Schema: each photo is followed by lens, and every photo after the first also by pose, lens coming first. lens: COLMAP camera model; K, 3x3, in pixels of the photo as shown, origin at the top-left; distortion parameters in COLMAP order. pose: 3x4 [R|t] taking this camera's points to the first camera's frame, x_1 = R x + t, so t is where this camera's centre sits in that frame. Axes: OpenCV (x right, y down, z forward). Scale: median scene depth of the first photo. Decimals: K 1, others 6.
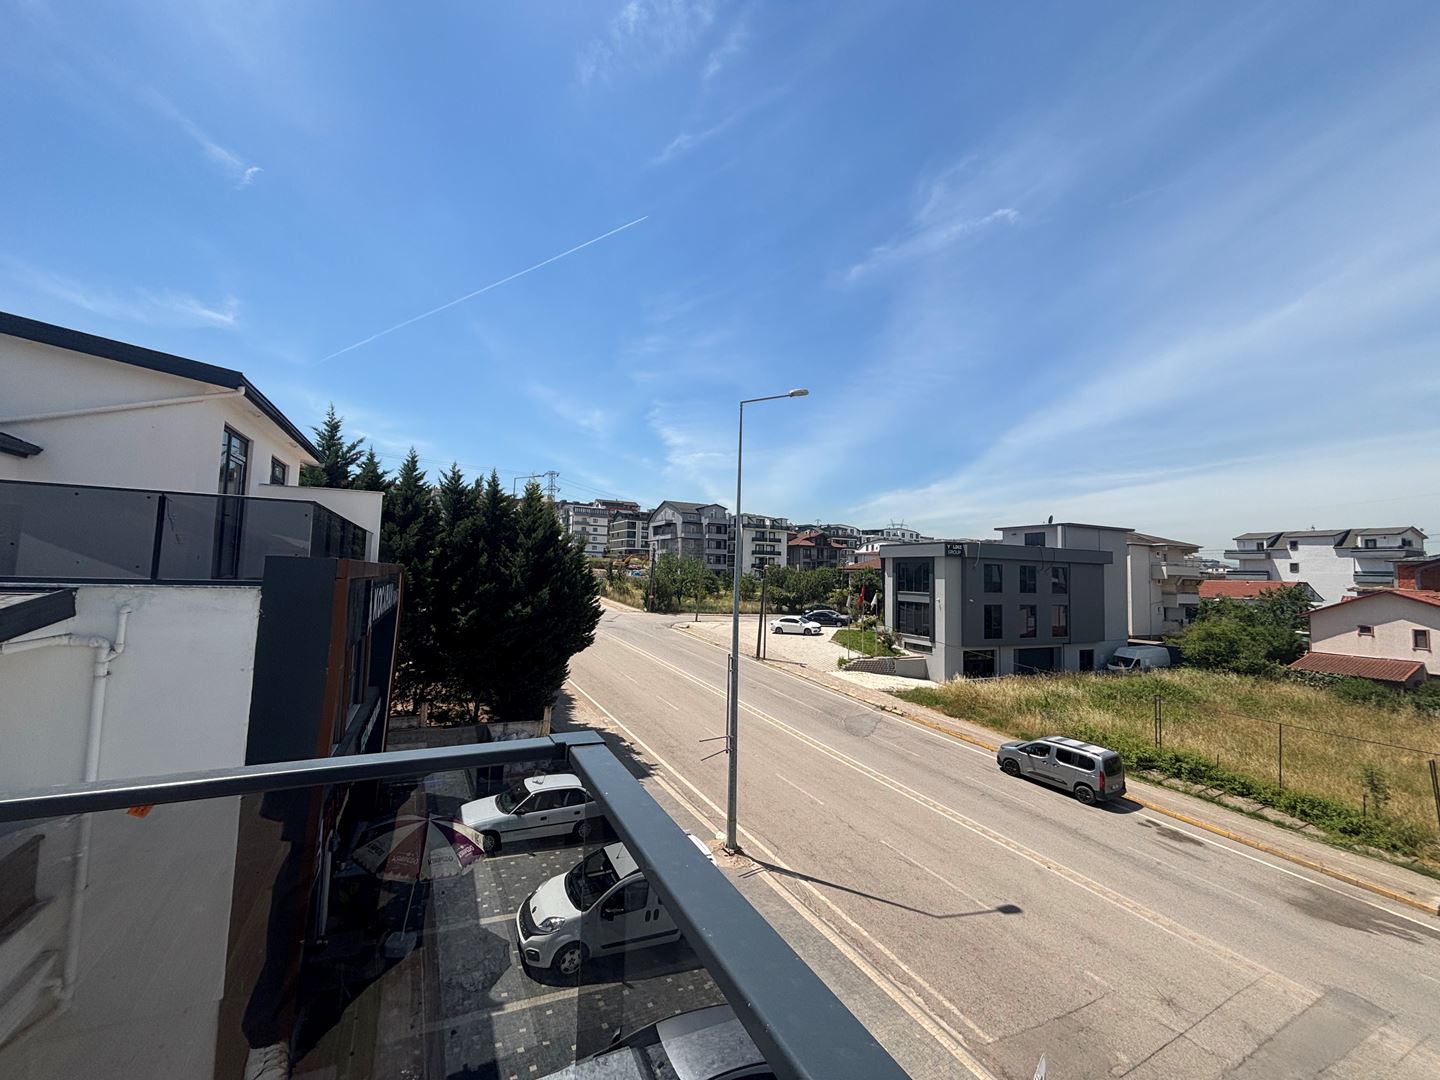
lens RADIAL K [[582.7, 0, 721.0], [0, 582.7, 543.4], [0, 0, 1]] dist [0.003283, -0.000773]
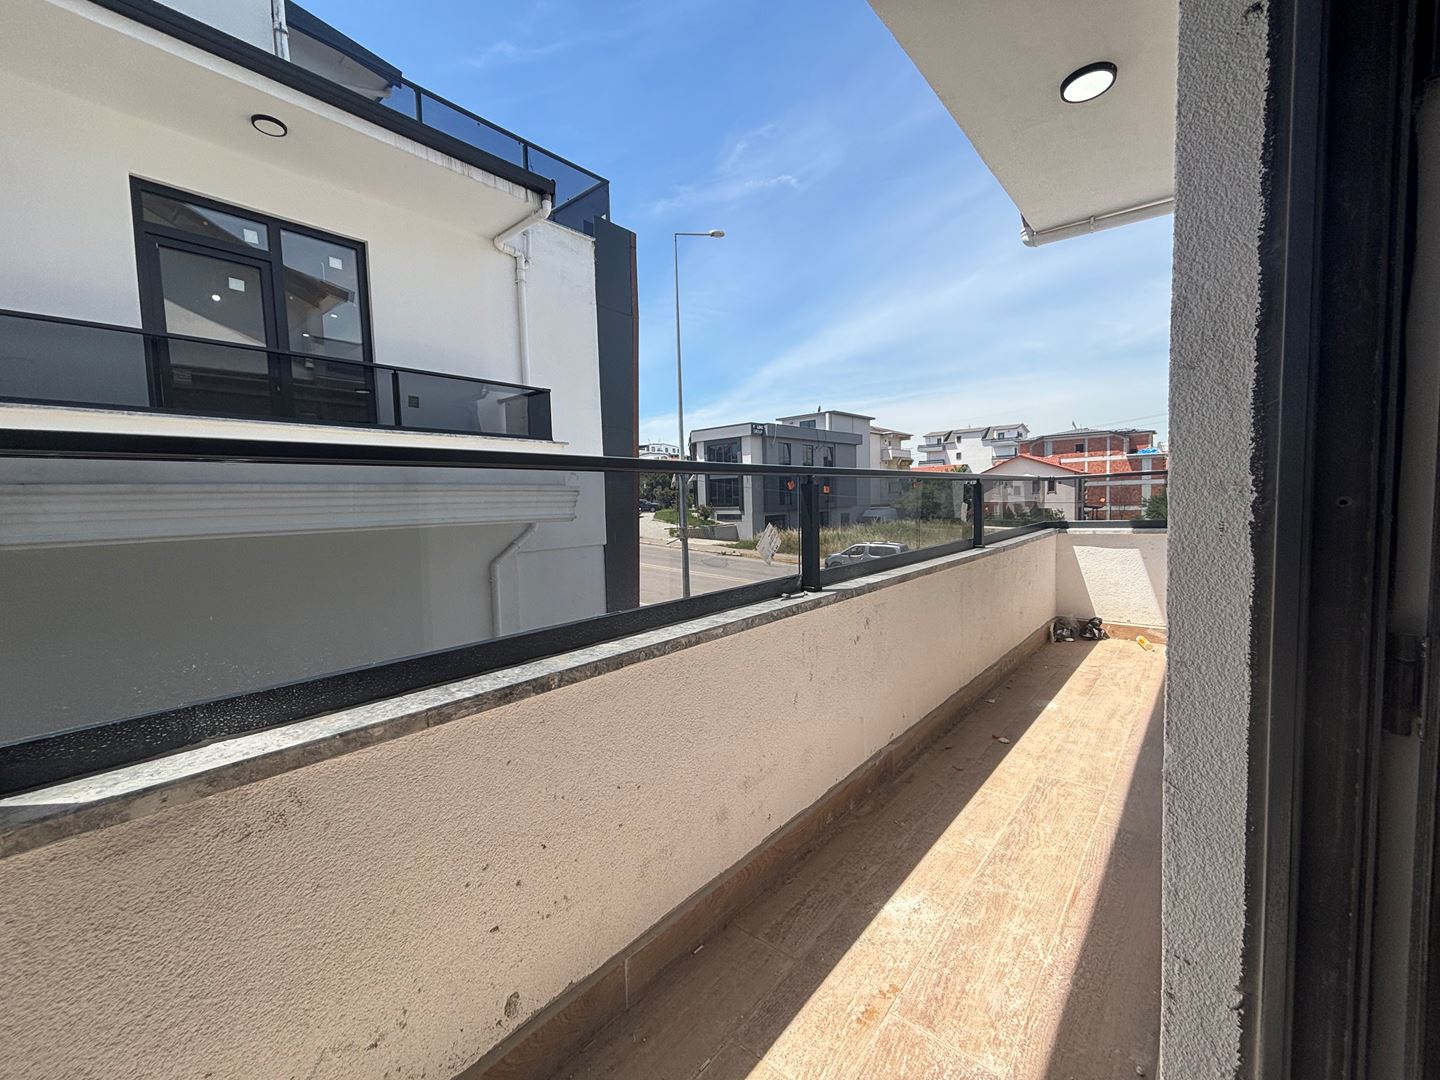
lens RADIAL K [[582.7, 0, 717.5], [0, 582.7, 539.4], [0, 0, 1]] dist [0.003283, -0.000773]
pose [[0.914715, -0.080674, 0.395966, -0.137999], [0.032958, 0.991499, 0.125871, 0.072449], [-0.402754, -0.102086, 0.909598, -0.044510]]
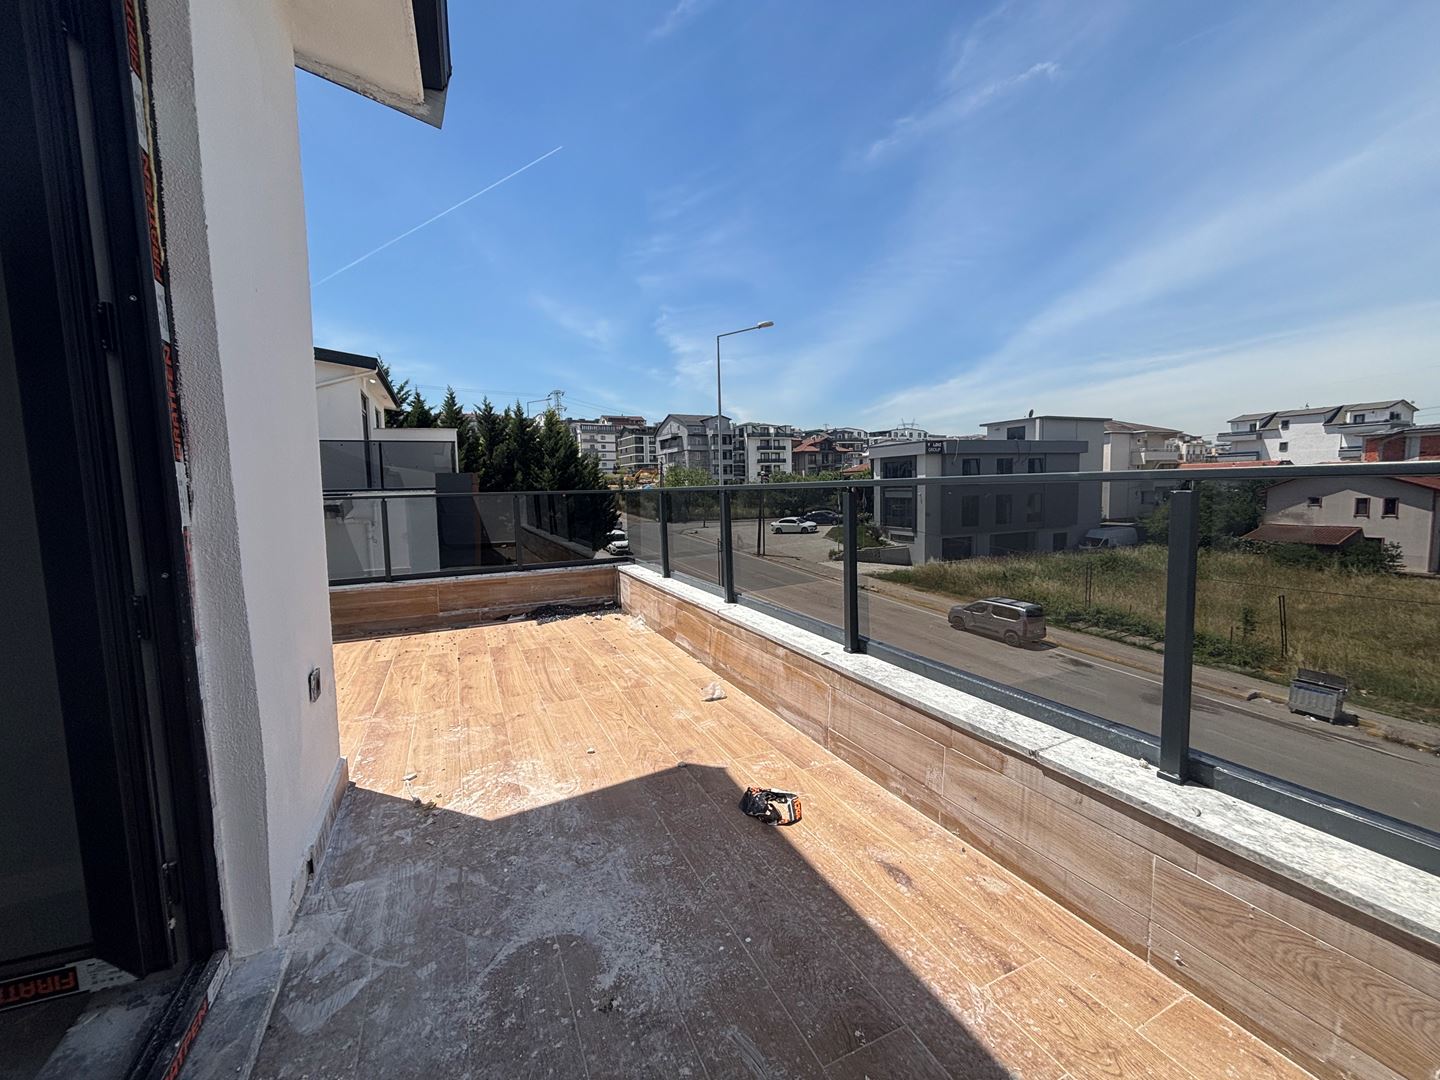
lens RADIAL K [[582.7, 0, 718.9], [0, 582.7, 537.0], [0, 0, 1]] dist [0.003283, -0.000773]
pose [[0.998278, -0.049867, -0.030903, 0.020546], [0.053725, 0.988674, 0.140131, 0.001768], [0.023565, -0.141550, 0.989651, -0.103694]]
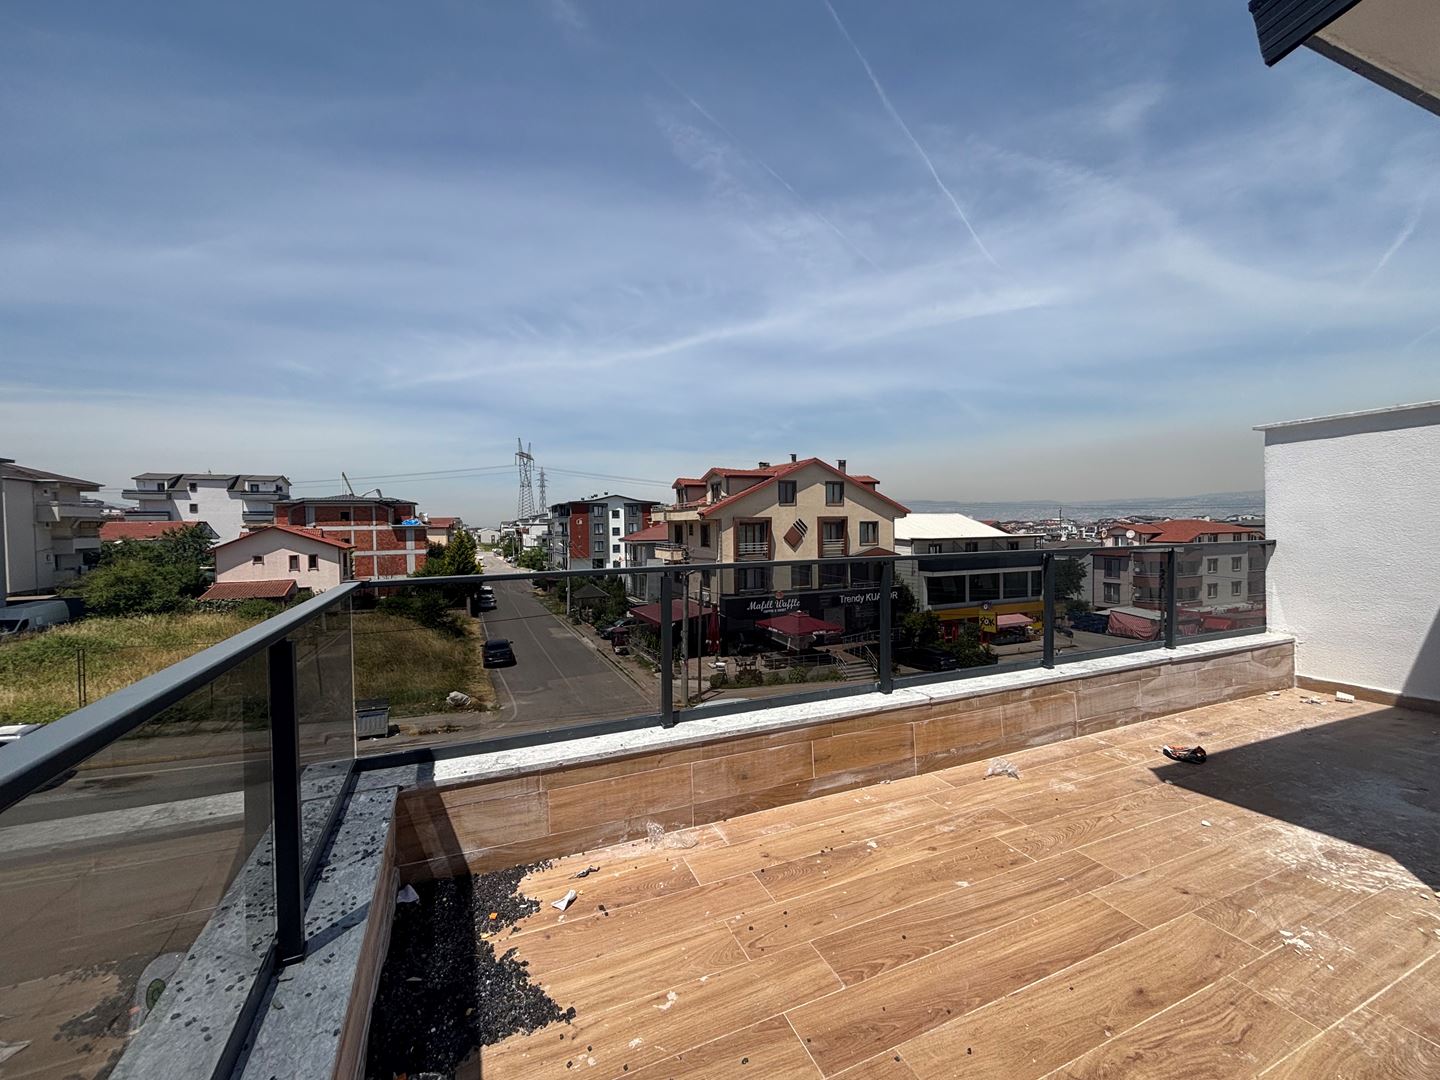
lens RADIAL K [[582.7, 0, 715.4], [0, 582.7, 536.6], [0, 0, 1]] dist [0.003283, -0.000773]
pose [[0.054094, -0.050061, 0.997280, -0.049267], [-0.039081, 0.997871, 0.052211, 0.000721], [-0.997771, -0.041799, 0.052023, -0.009315]]
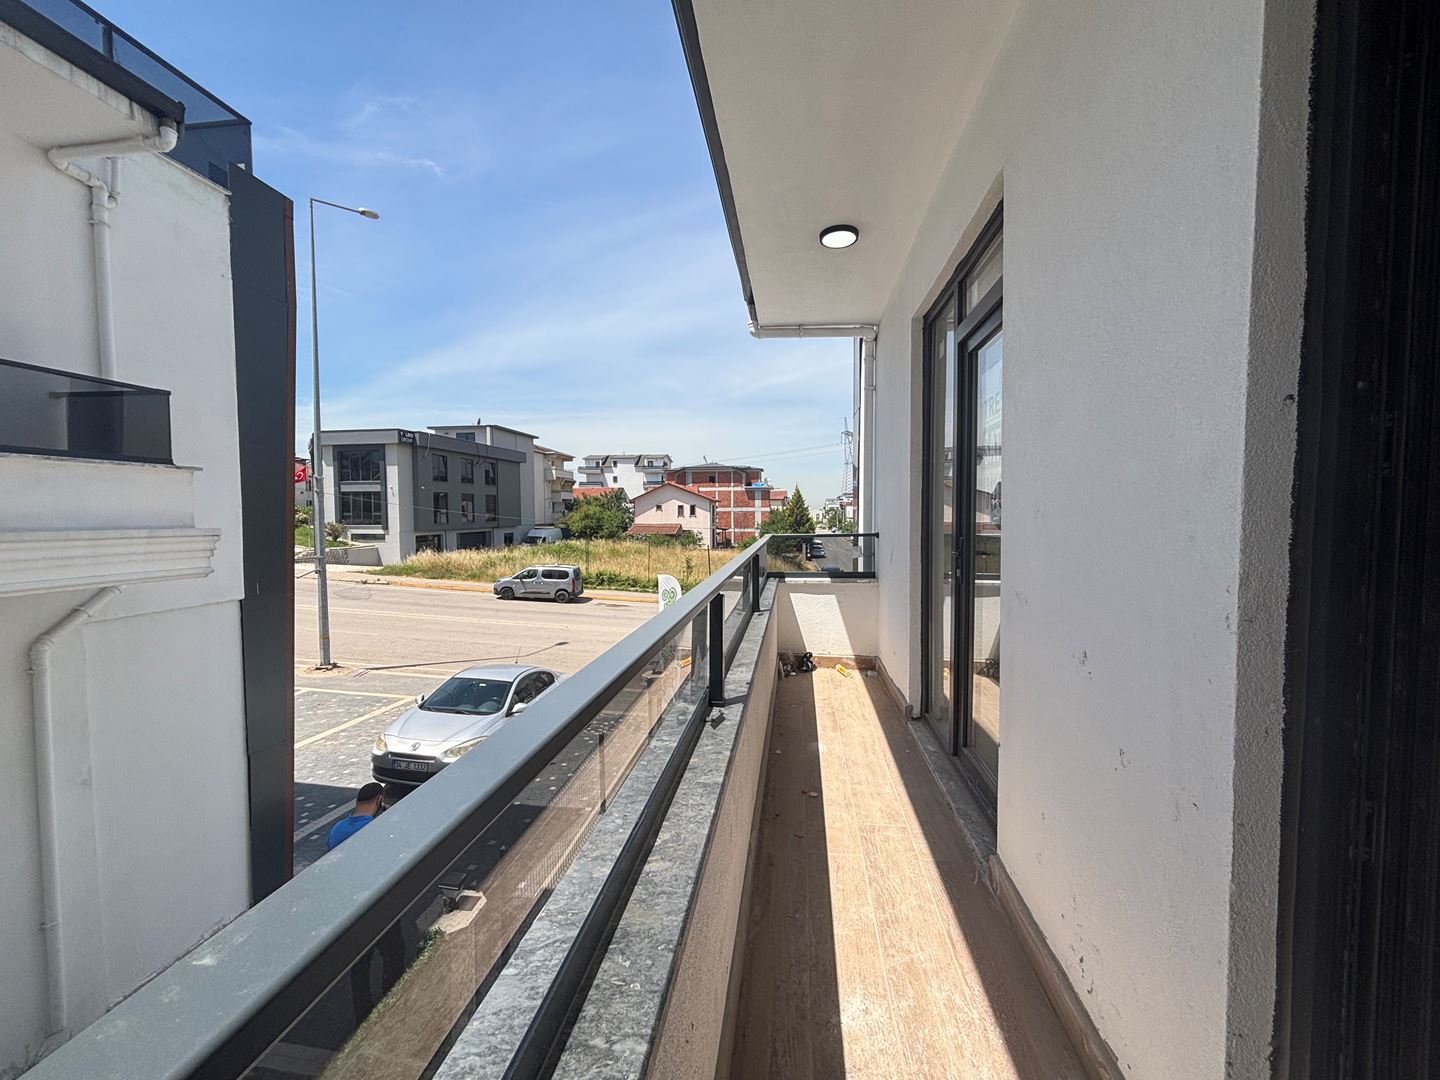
lens RADIAL K [[582.7, 0, 719.8], [0, 582.7, 539.2], [0, 0, 1]] dist [0.003283, -0.000773]
pose [[0.550440, -0.068492, 0.832060, -0.148245], [-0.025290, 0.994804, 0.098619, 0.066253], [-0.834491, -0.075327, 0.545848, -0.031739]]
